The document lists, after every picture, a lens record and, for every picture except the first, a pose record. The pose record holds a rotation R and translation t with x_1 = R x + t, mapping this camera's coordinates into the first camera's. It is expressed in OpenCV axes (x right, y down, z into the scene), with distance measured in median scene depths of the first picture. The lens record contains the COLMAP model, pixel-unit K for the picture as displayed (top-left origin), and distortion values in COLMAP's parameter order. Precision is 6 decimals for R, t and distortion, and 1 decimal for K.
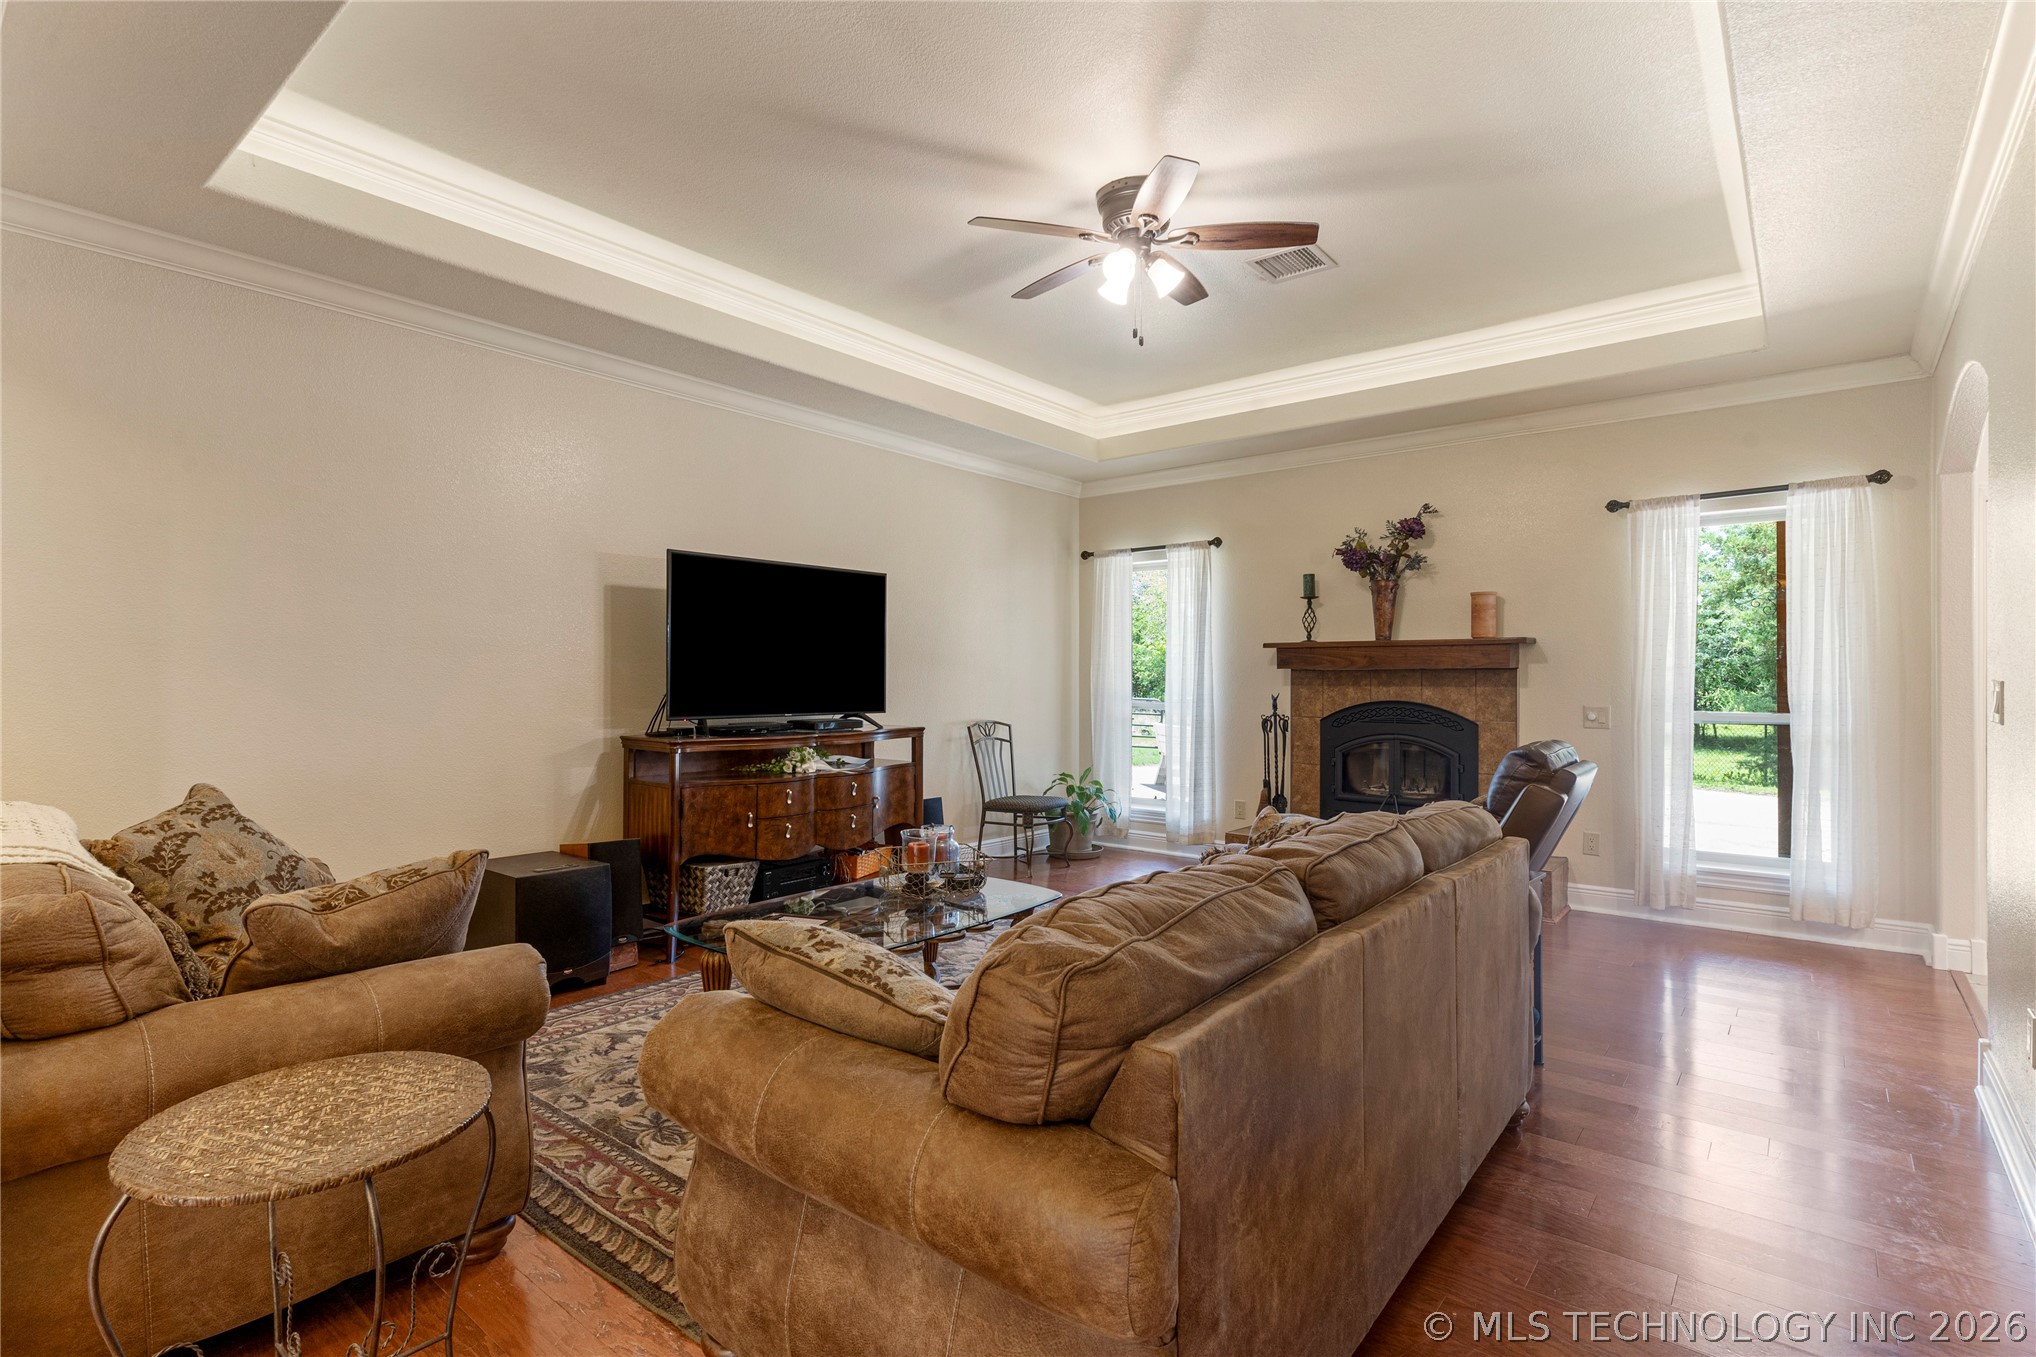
lens RADIAL K [[977.2, 0, 1013.8], [0, 977.2, 679.6], [0, 0, 1]] dist [0.006552, -0.000426]
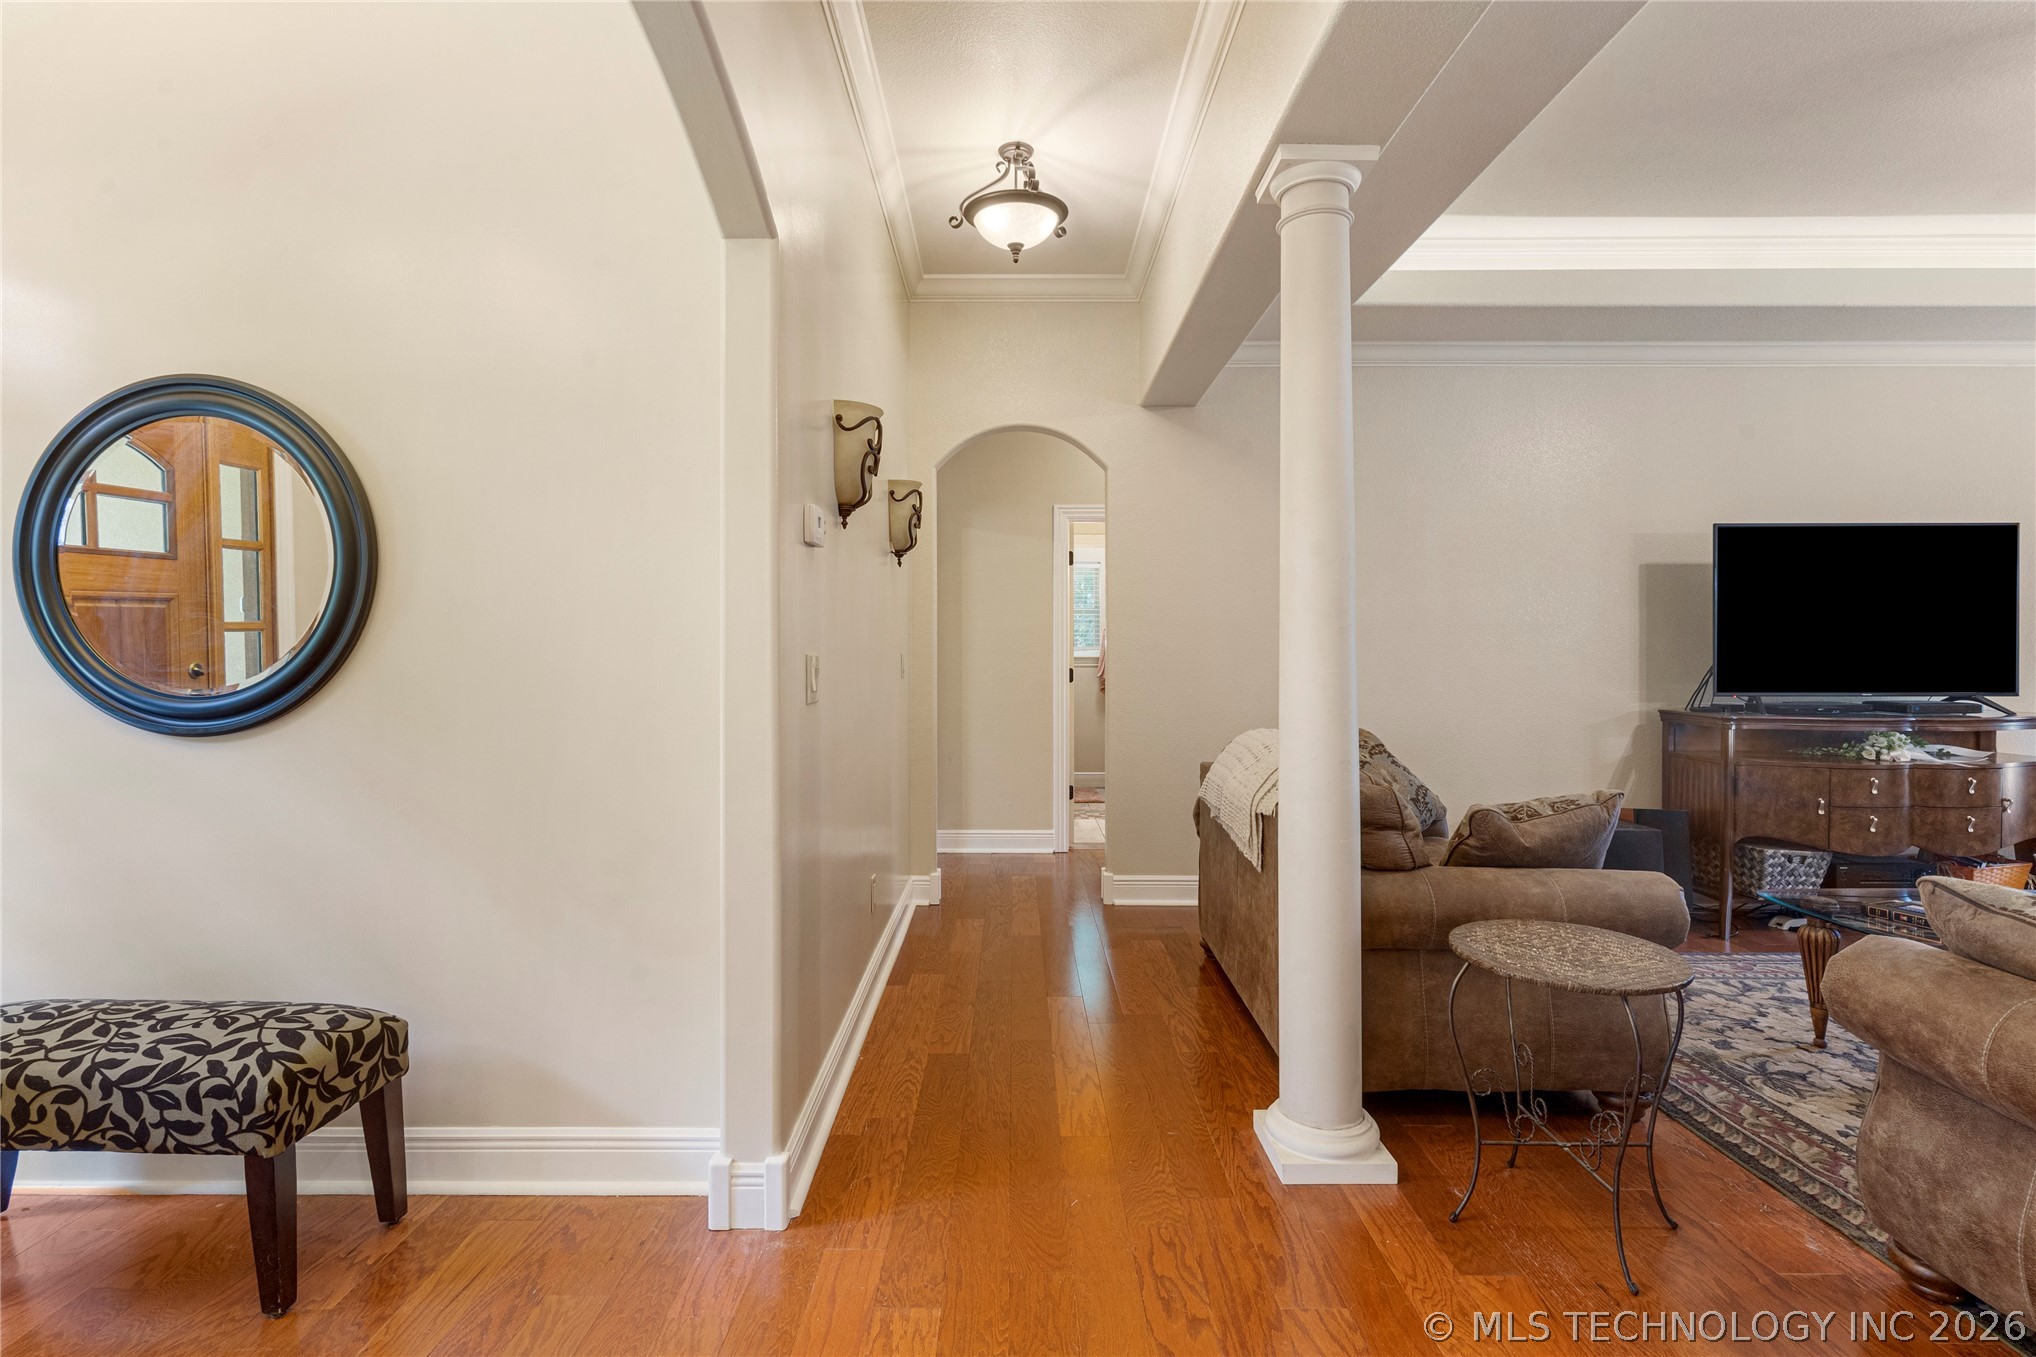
lens RADIAL K [[977.2, 0, 1017.5], [0, 977.2, 654.1], [0, 0, 1]] dist [0.006552, -0.000426]
pose [[0.630468, -0.000864, -0.776215, -0.038334], [0.000099, 0.999999, -0.001033, 0.000592], [0.776215, 0.000575, 0.630467, -0.238744]]
